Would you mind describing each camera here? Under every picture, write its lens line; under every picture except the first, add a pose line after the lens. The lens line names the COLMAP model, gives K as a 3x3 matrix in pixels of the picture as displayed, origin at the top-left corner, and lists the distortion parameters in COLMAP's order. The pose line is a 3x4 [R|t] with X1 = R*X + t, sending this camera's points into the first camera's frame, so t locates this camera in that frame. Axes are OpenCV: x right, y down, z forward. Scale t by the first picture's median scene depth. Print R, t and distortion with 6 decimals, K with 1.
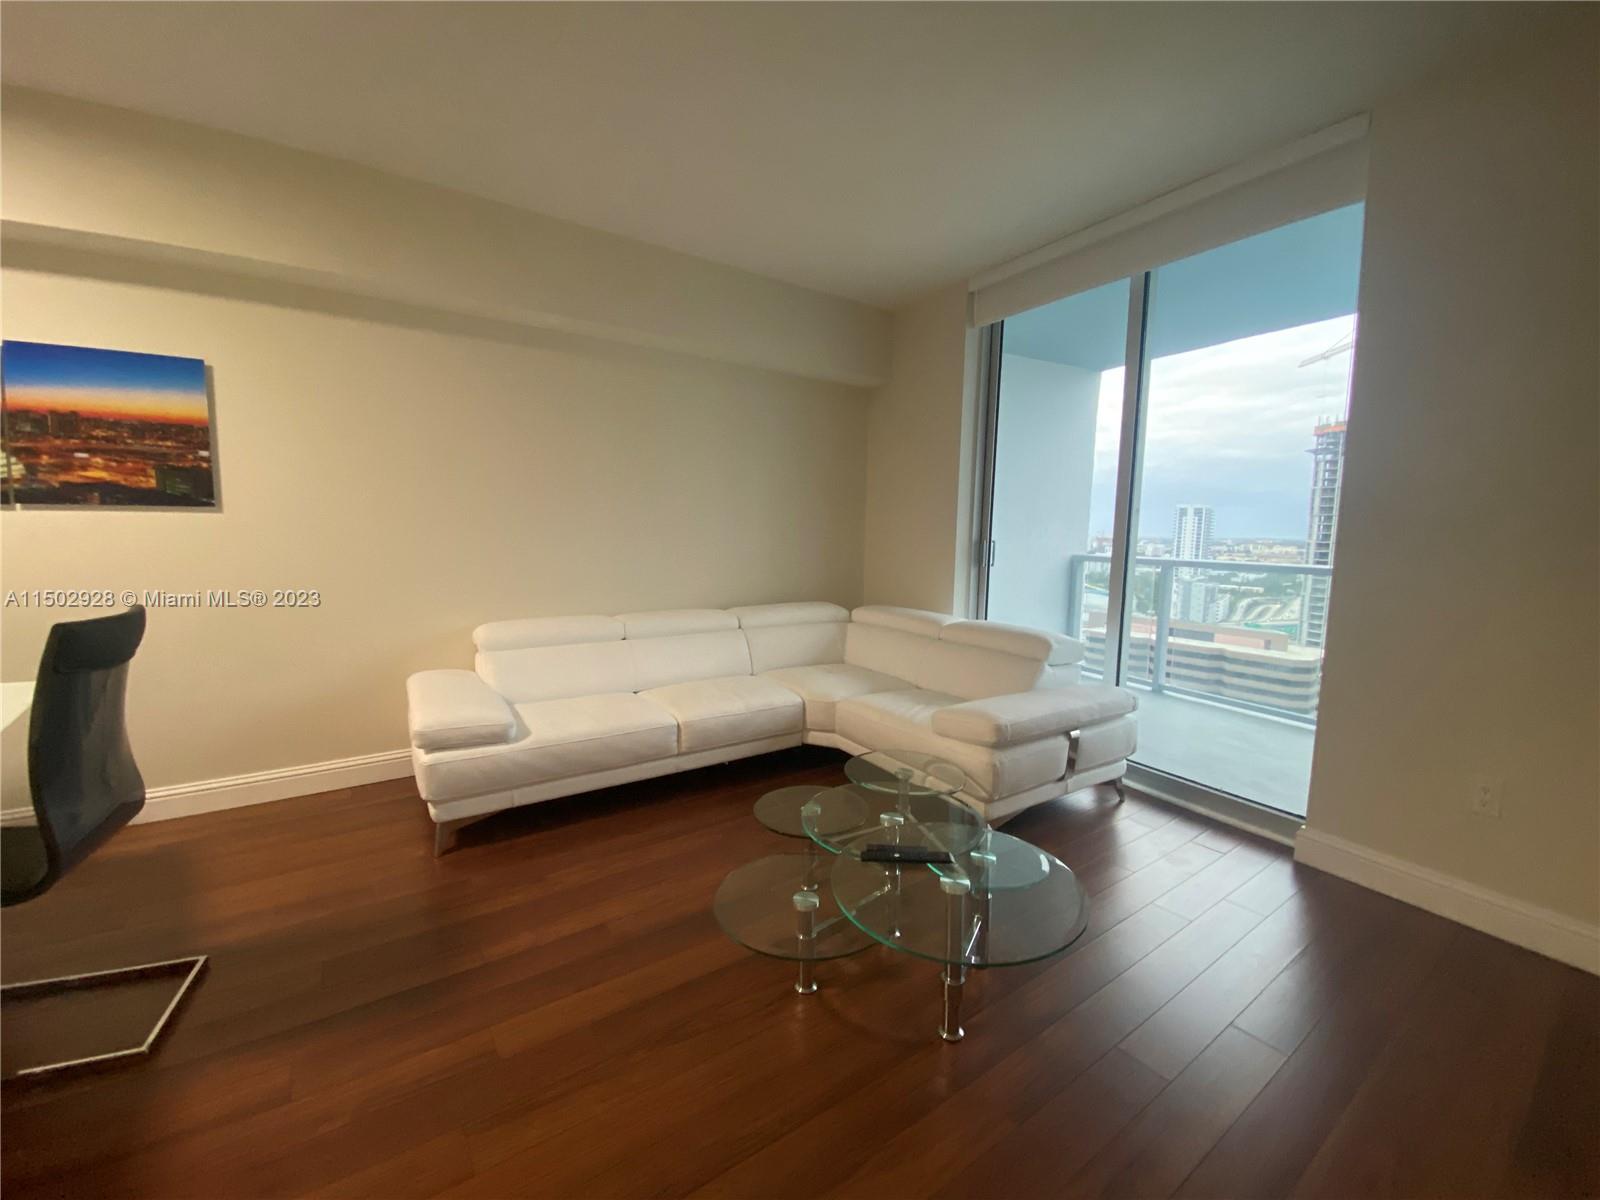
lens RADIAL K [[652.3, 0, 795.9], [0, 652.3, 605.6], [0, 0, 1]] dist [0.010480, -0.017999]
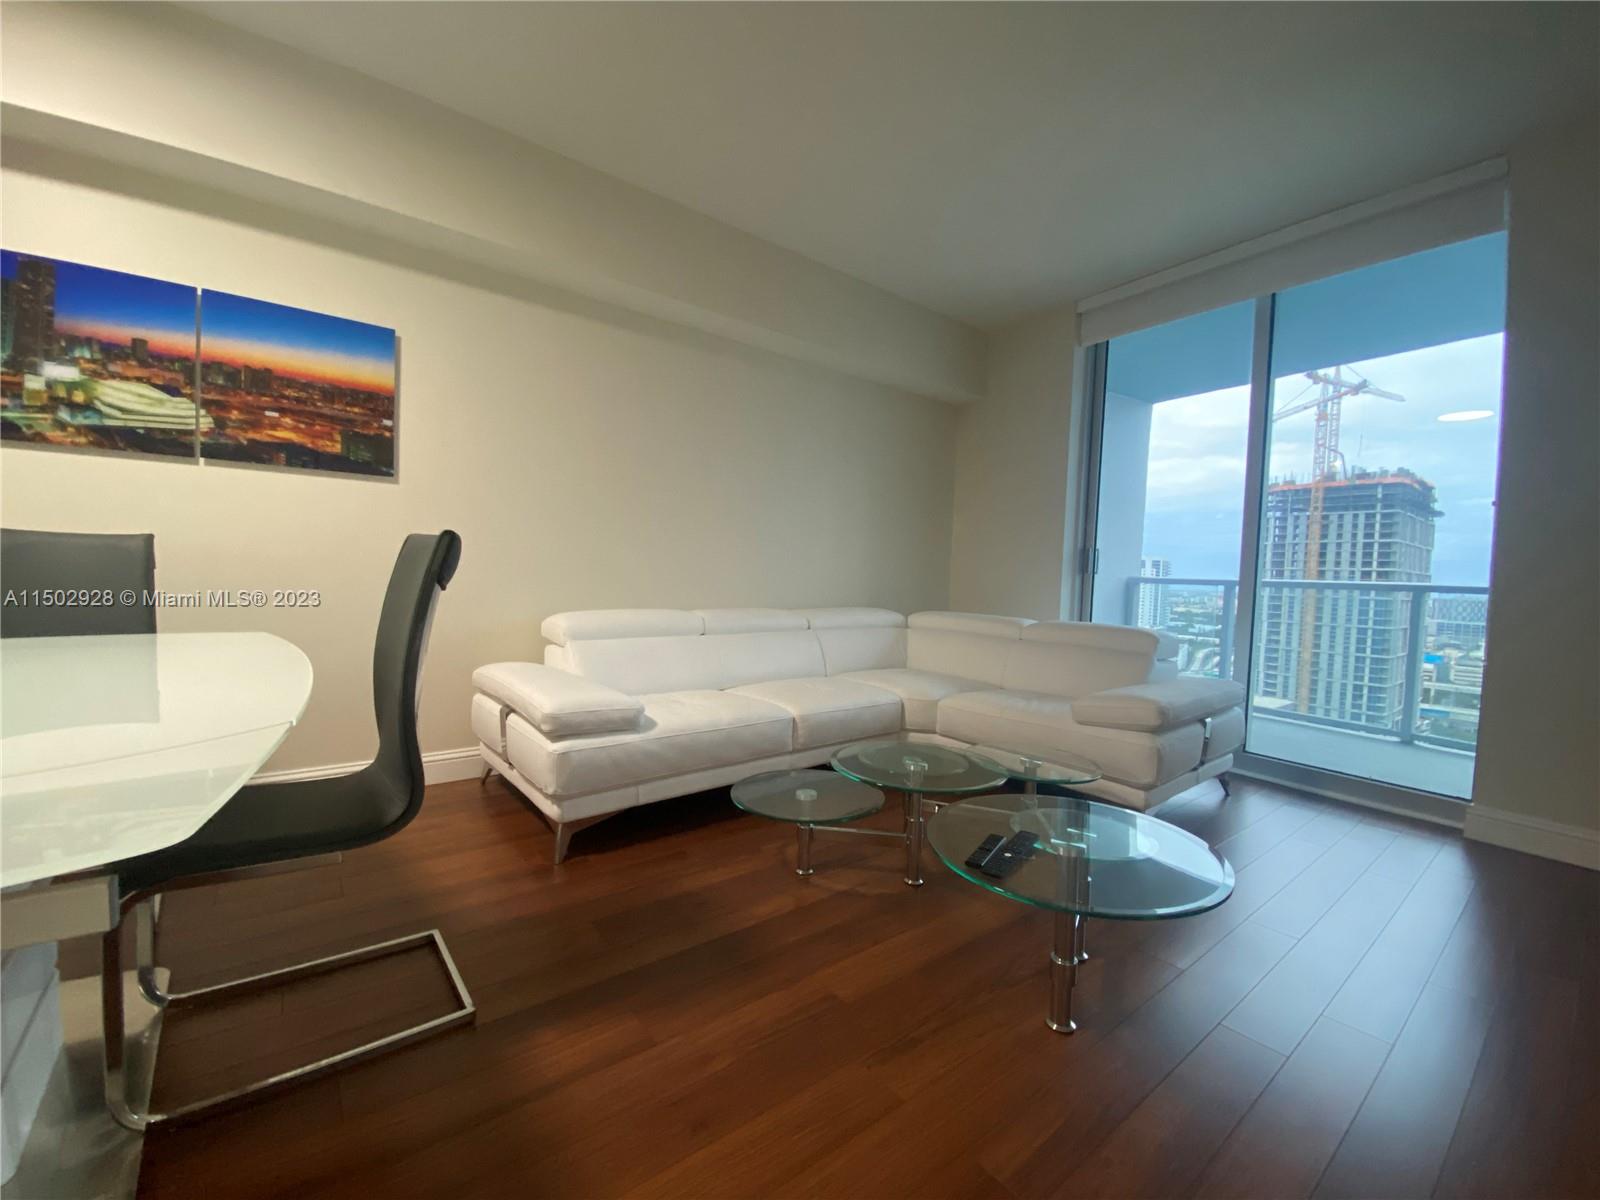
lens RADIAL K [[652.3, 0, 795.9], [0, 652.3, 605.6], [0, 0, 1]] dist [0.010480, -0.017999]
pose [[0.998749, 0.016977, 0.047039, -0.339433], [-0.013733, 0.997560, -0.068456, 0.103906], [-0.048086, 0.067724, 0.996545, 0.000473]]
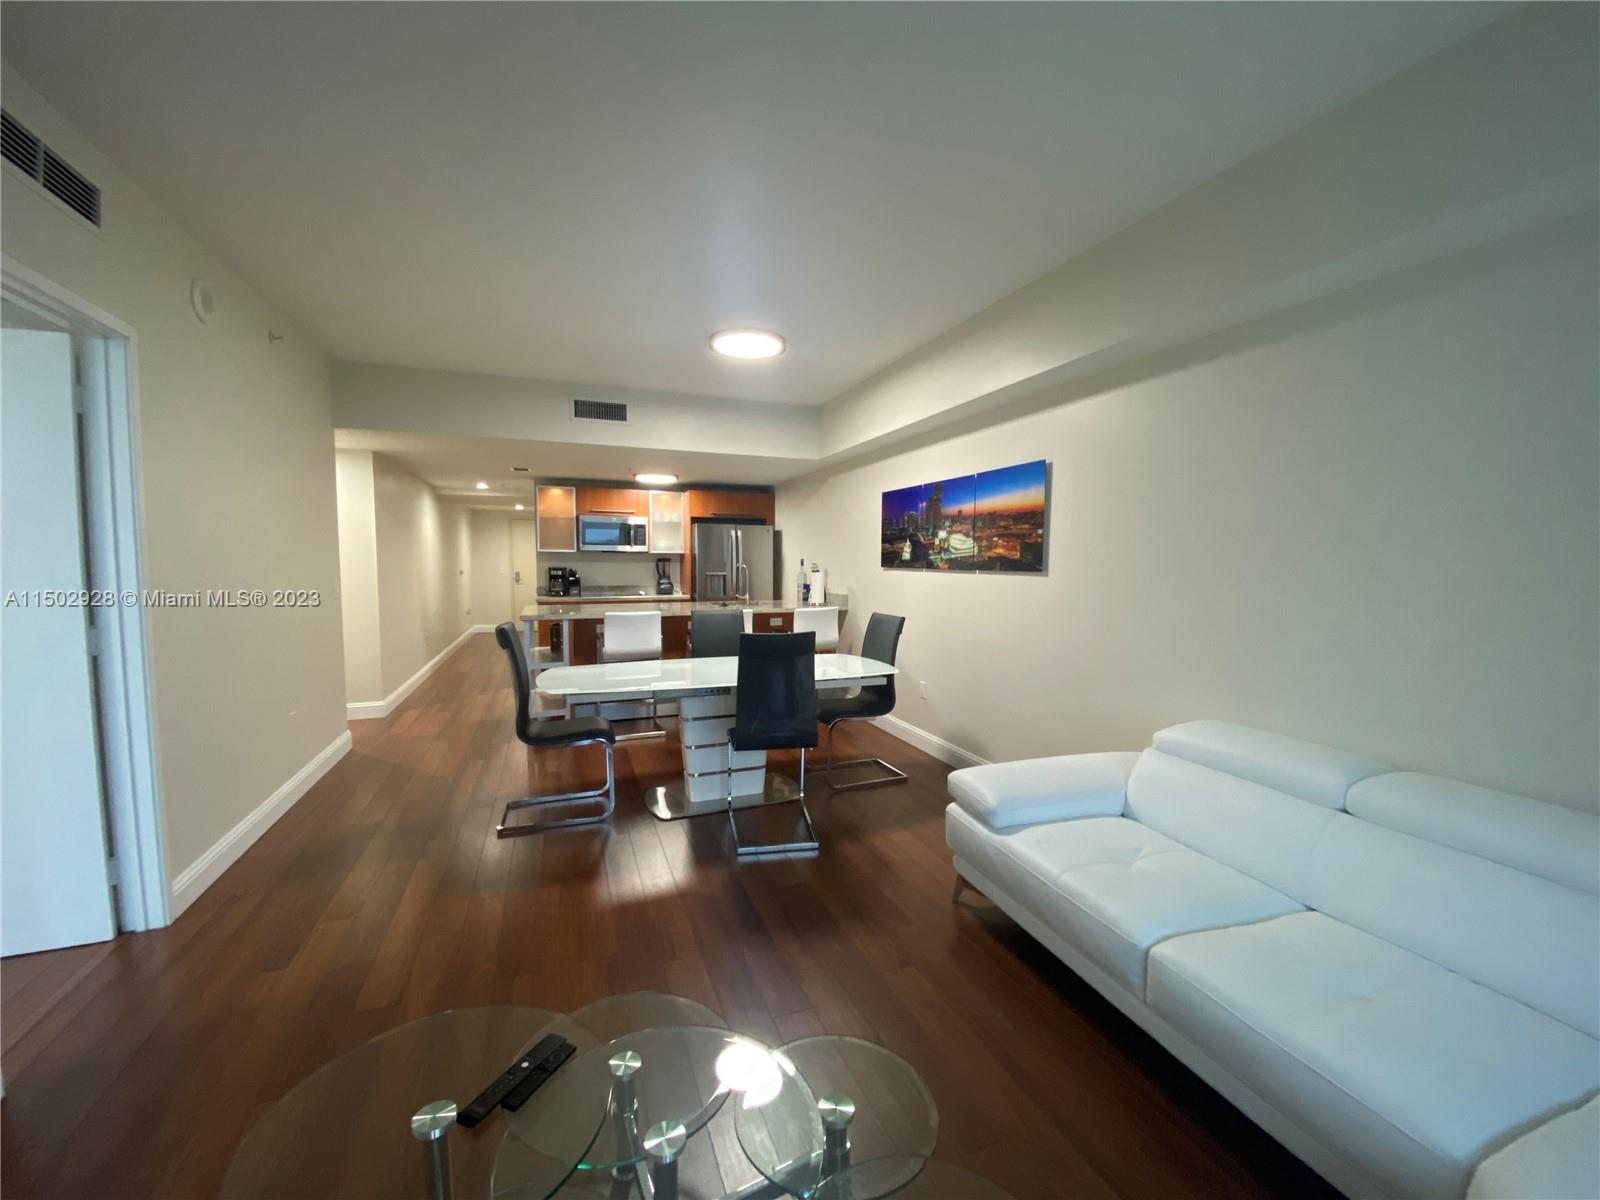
lens RADIAL K [[642.3, 0, 800.6], [0, 642.3, 605.9], [0, 0, 1]] dist [0.031310, -0.029889]
pose [[-0.257269, 0.053249, -0.964872, 0.475888], [-0.118545, 0.989200, 0.086200, -0.142903], [0.959041, 0.136558, -0.248178, 0.893541]]
